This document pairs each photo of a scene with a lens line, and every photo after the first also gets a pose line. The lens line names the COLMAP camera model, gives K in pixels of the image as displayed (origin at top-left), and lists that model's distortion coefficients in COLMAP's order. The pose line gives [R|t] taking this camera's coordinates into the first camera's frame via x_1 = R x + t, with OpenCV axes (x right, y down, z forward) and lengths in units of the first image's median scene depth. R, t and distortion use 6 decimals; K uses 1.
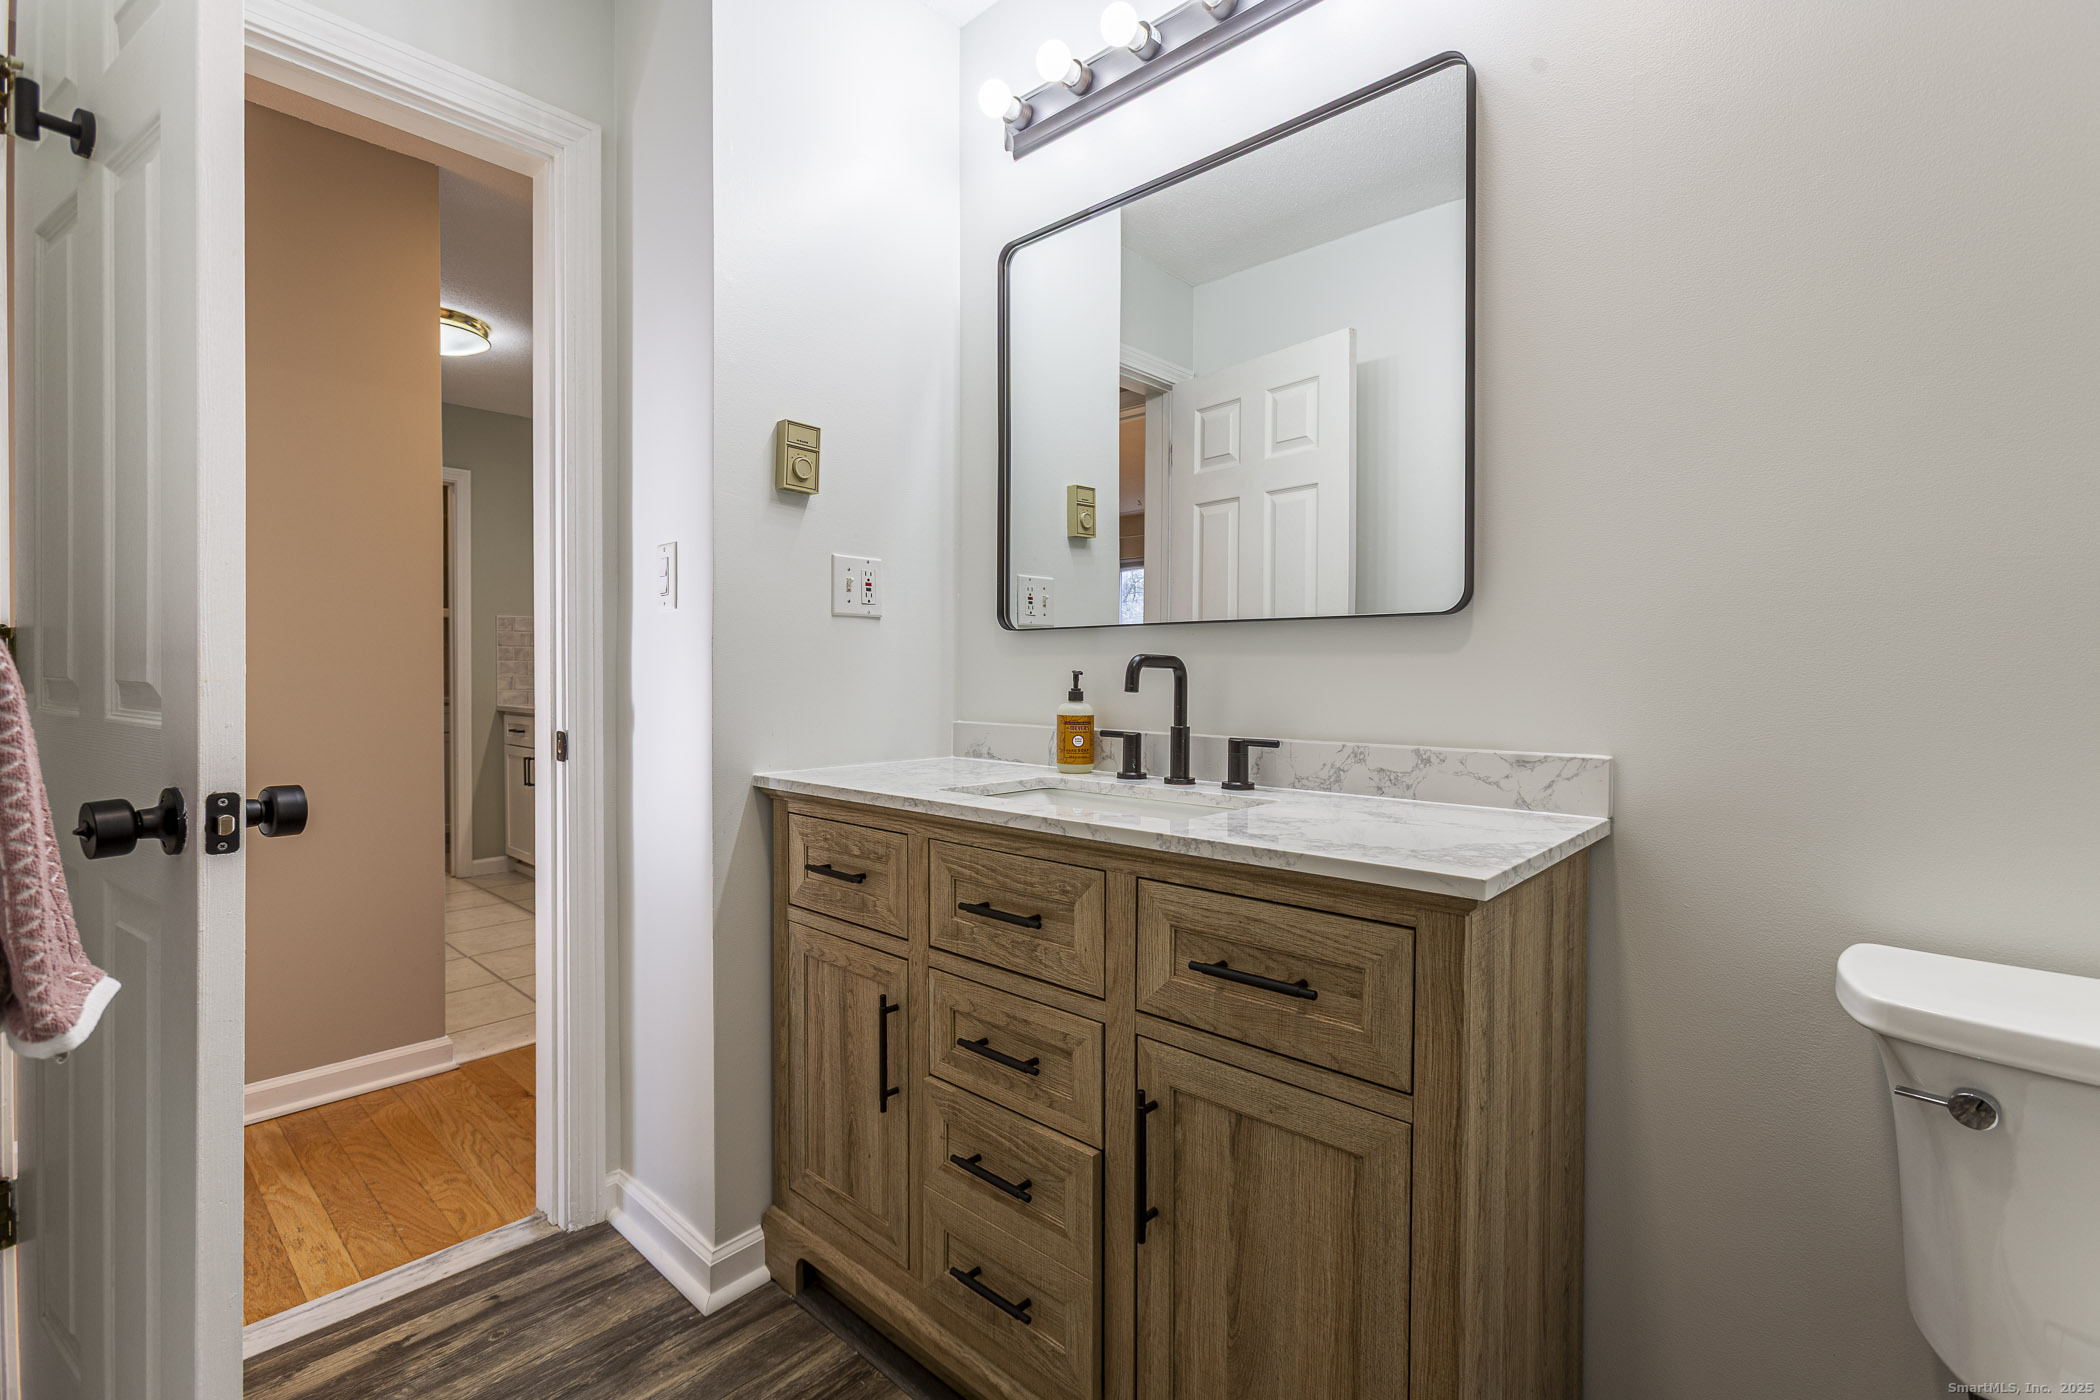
lens RADIAL K [[926.3, 0, 1073.1], [0, 926.3, 680.9], [0, 0, 1]] dist [-0.005989, 0.003253]
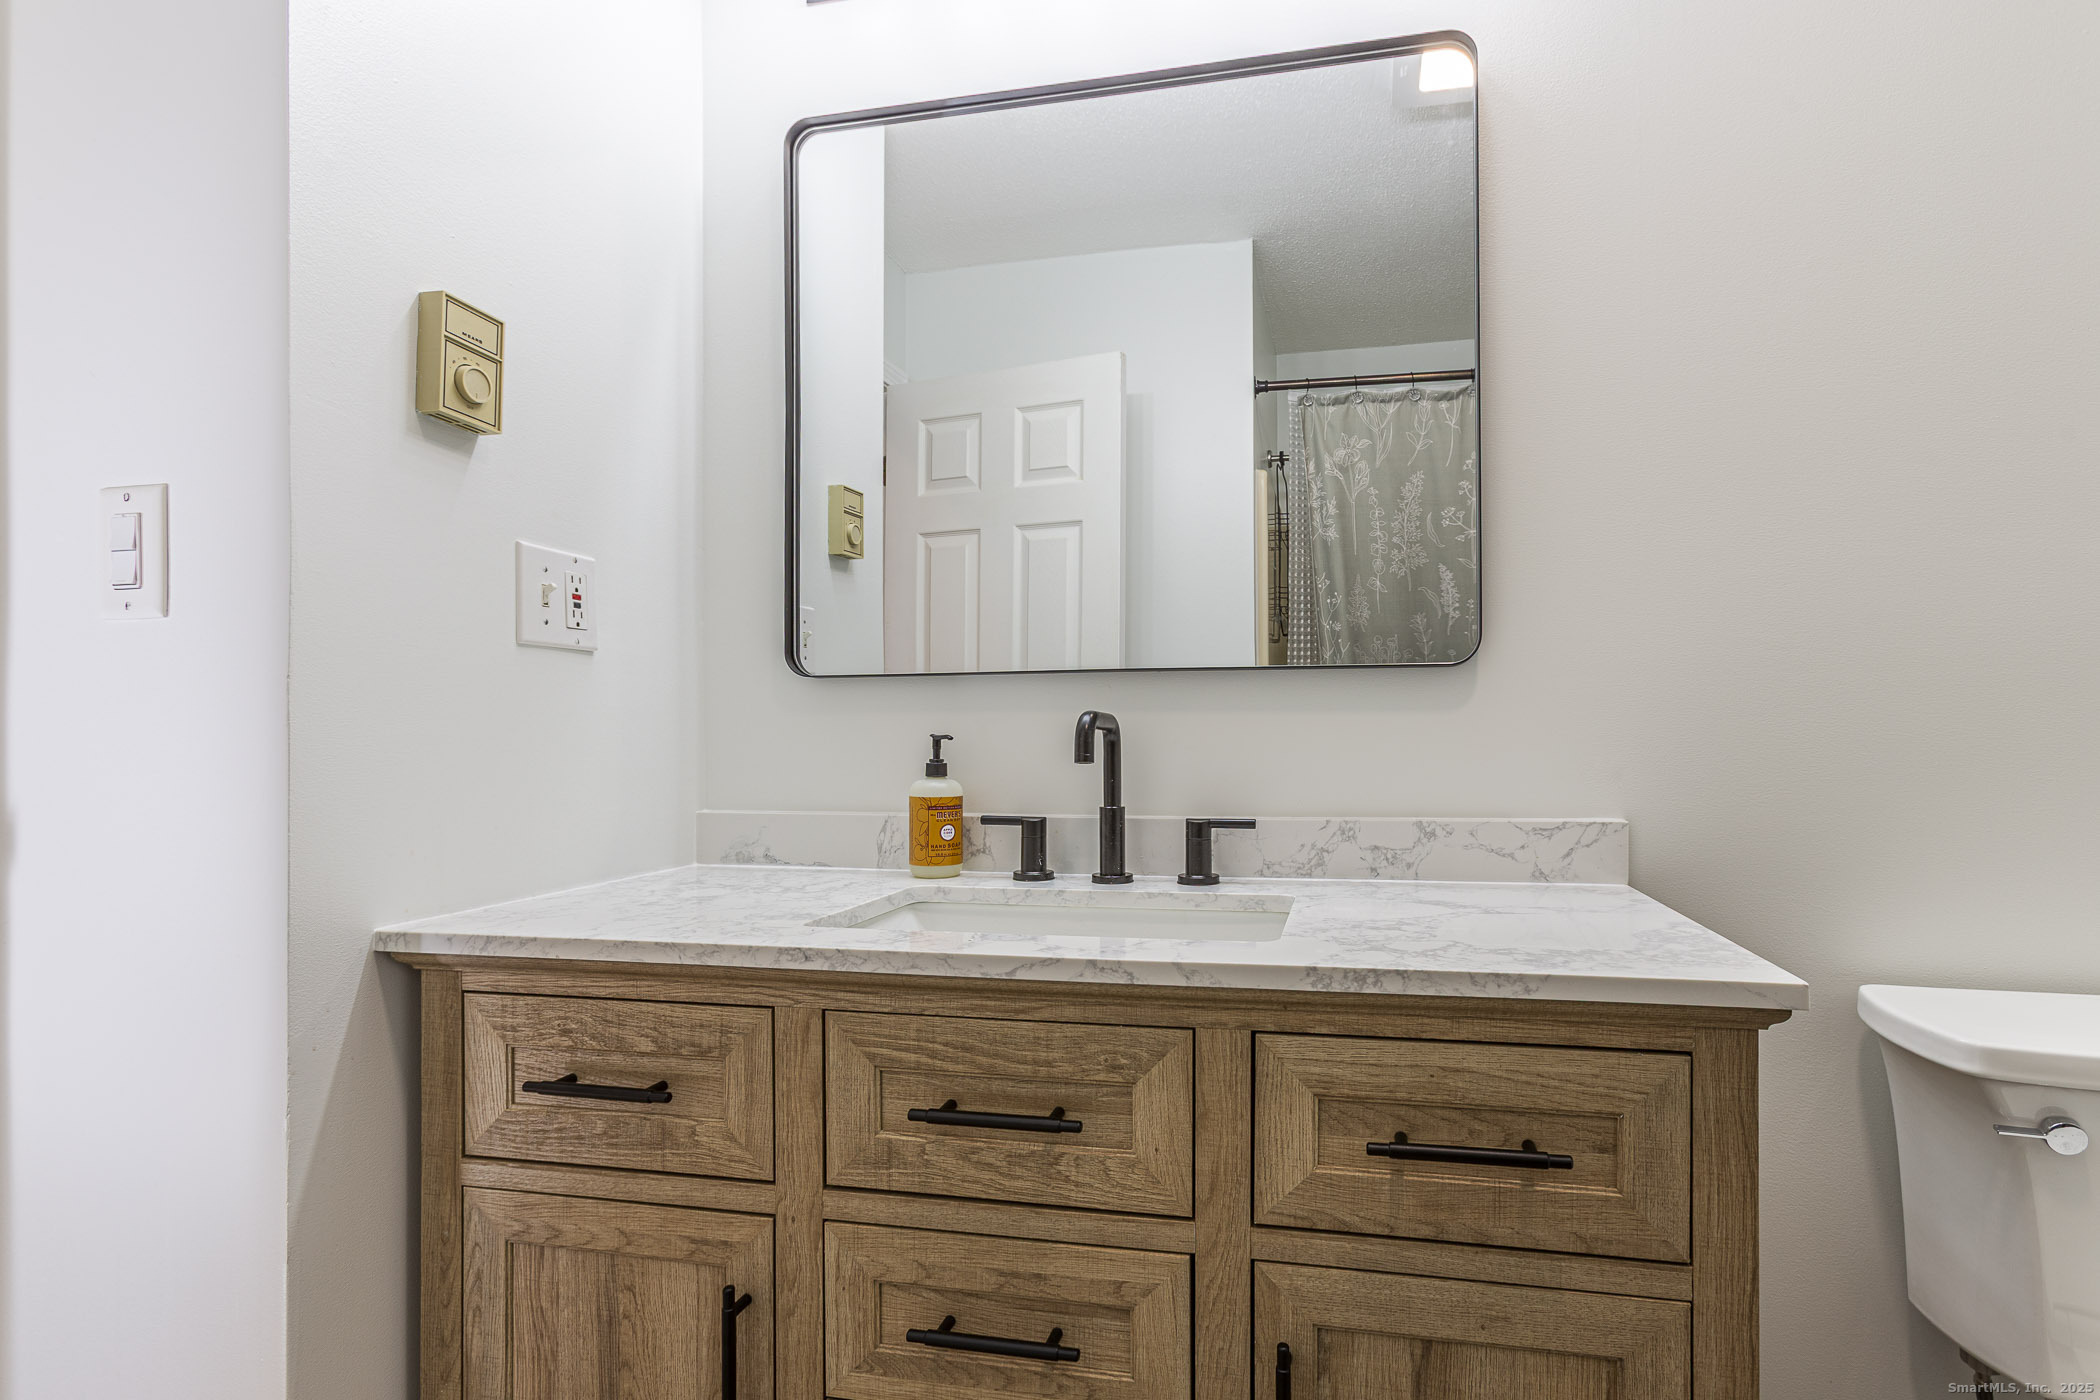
lens RADIAL K [[926.3, 0, 1039.4], [0, 926.3, 732.2], [0, 0, 1]] dist [-0.005989, 0.003253]
pose [[0.858809, -0.006281, 0.512257, -0.329395], [0.012973, 0.999871, -0.009490, -0.005060], [-0.512131, 0.014795, 0.858780, 0.383235]]
